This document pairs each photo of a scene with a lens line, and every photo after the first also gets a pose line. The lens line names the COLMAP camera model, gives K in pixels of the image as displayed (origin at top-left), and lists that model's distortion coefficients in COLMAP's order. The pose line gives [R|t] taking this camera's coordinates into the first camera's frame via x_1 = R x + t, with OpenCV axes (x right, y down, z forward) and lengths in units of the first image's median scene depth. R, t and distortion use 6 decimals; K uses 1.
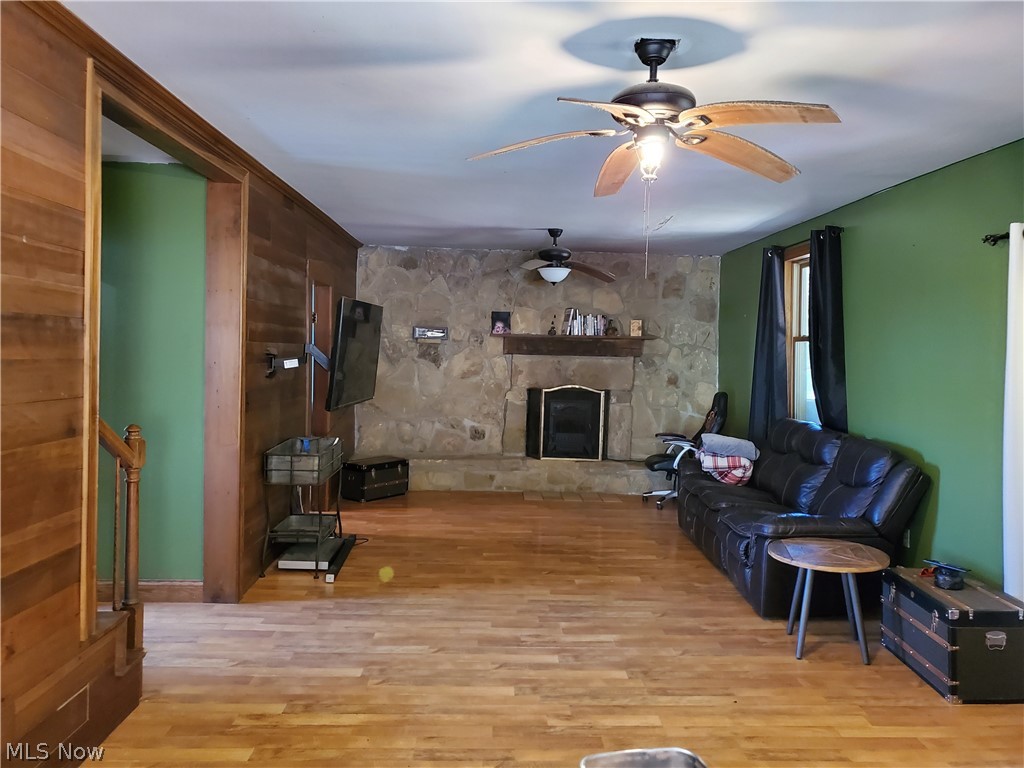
lens RADIAL K [[792.1, 0, 516.5], [0, 792.1, 382.3], [0, 0, 1]] dist [0.039623, -0.020837]
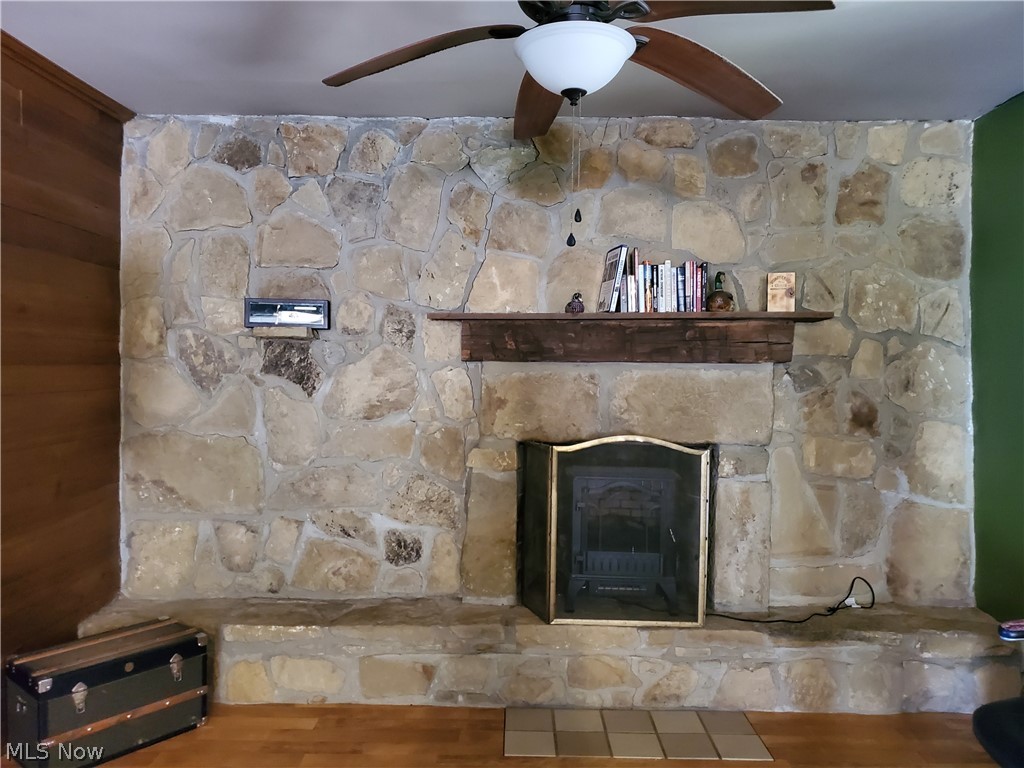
lens RADIAL K [[792.1, 0, 509.9], [0, 792.1, 381.5], [0, 0, 1]] dist [0.039623, -0.020837]
pose [[0.999100, -0.013892, -0.040069, 0.026550], [0.013080, 0.999705, -0.020451, -0.015554], [0.040341, 0.019908, 0.998988, 0.575589]]
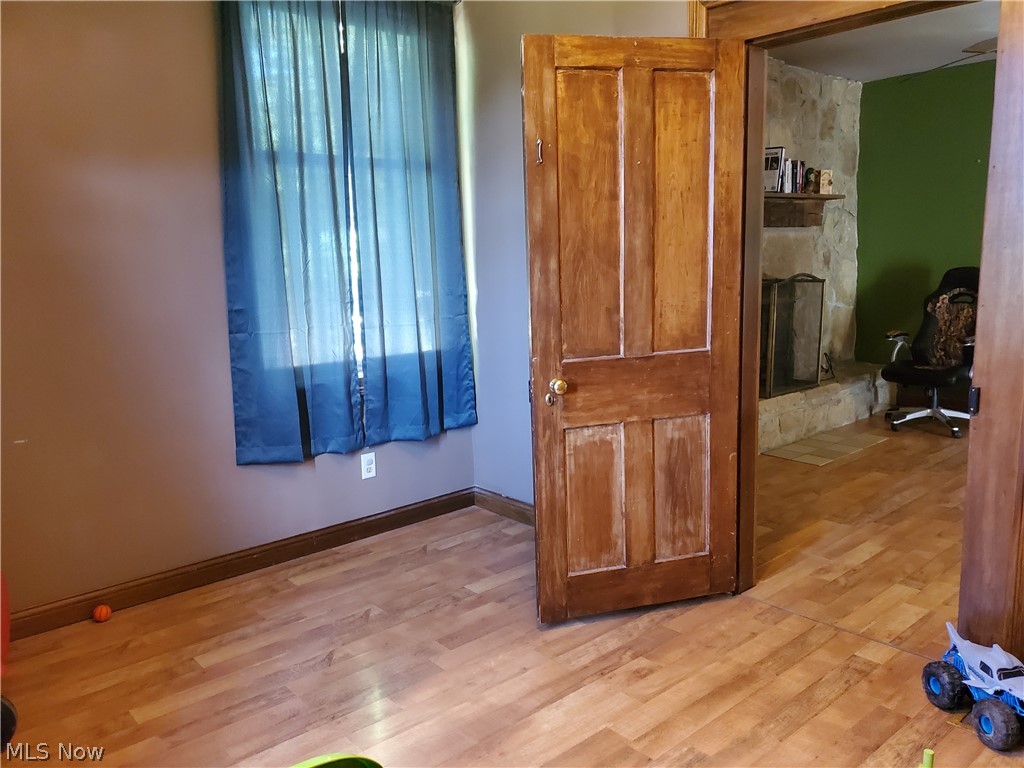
lens RADIAL K [[792.1, 0, 515.1], [0, 792.1, 389.7], [0, 0, 1]] dist [0.039623, -0.020837]
pose [[0.768661, -0.152411, 0.621234, -0.489472], [0.071934, 0.985635, 0.152807, -0.017143], [-0.635599, -0.072769, 0.768582, 0.626101]]
